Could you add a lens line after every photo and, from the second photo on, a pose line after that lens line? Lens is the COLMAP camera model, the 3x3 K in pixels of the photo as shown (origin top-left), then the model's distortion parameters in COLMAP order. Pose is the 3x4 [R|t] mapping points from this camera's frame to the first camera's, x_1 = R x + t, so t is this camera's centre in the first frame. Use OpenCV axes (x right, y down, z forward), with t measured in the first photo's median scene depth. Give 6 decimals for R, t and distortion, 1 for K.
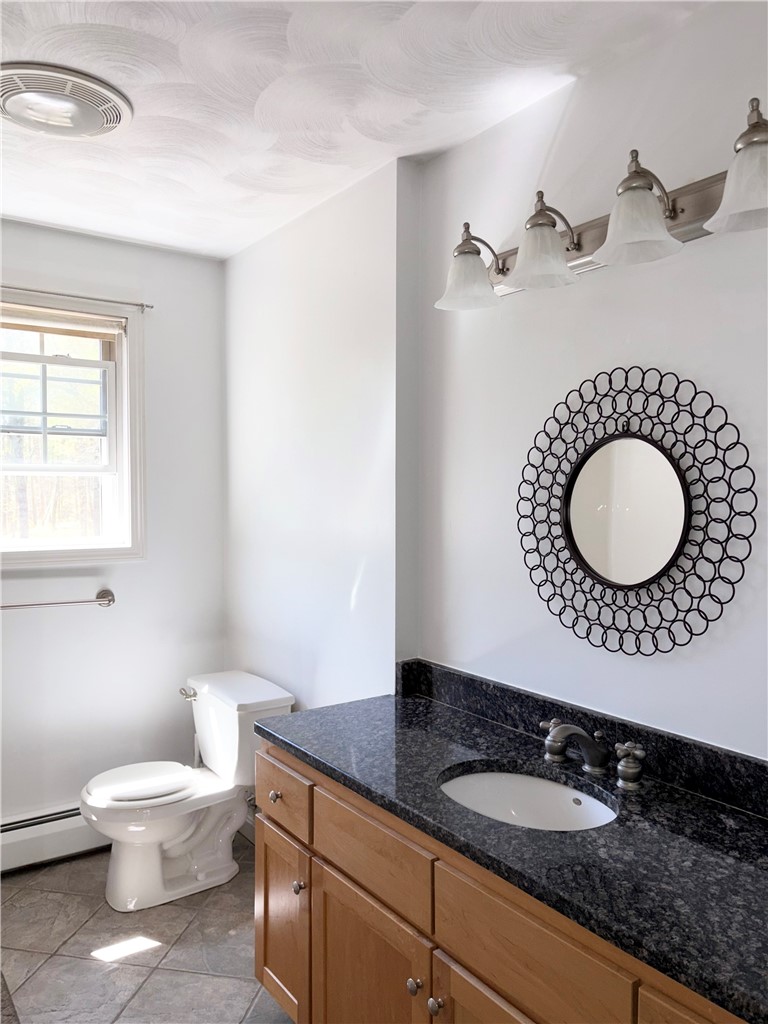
lens RADIAL K [[762.3, 0, 384.0], [0, 762.3, 512.0], [0, 0, 1]] dist [0.048895, -0.054160]
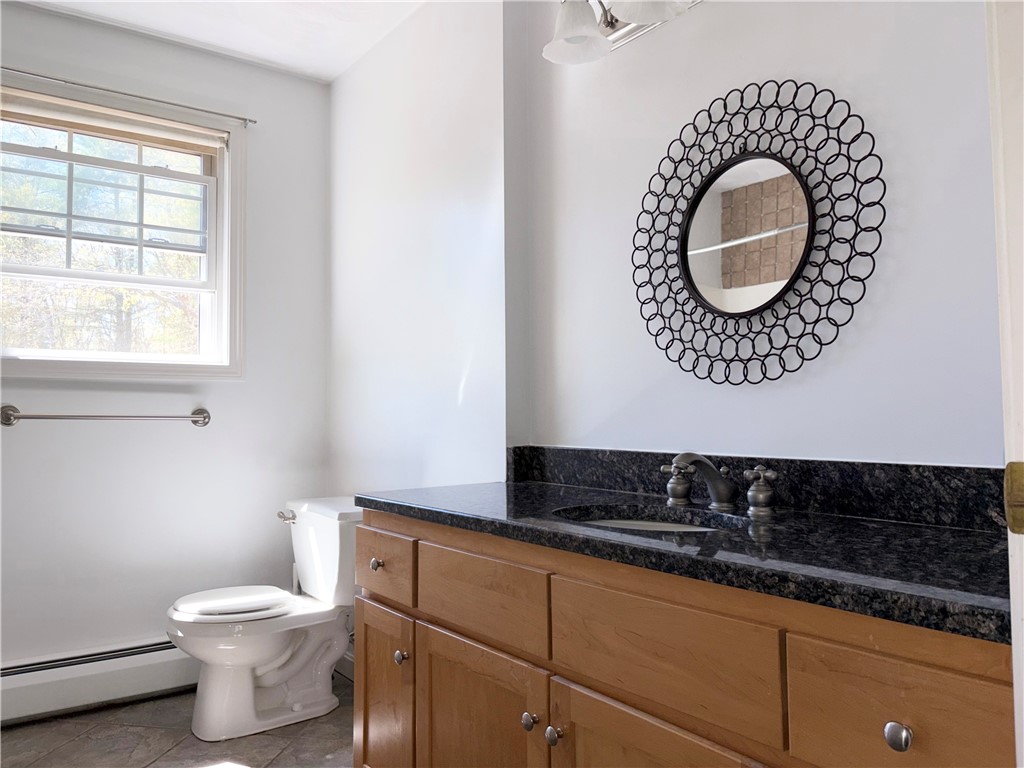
lens RADIAL K [[762.3, 0, 507.6], [0, 762.3, 384.4], [0, 0, 1]] dist [0.048895, -0.054160]
pose [[0.999794, -0.007733, 0.018775, -0.000263], [0.009313, 0.996286, -0.085604, 0.242674], [-0.018043, 0.085761, 0.996152, 0.065785]]
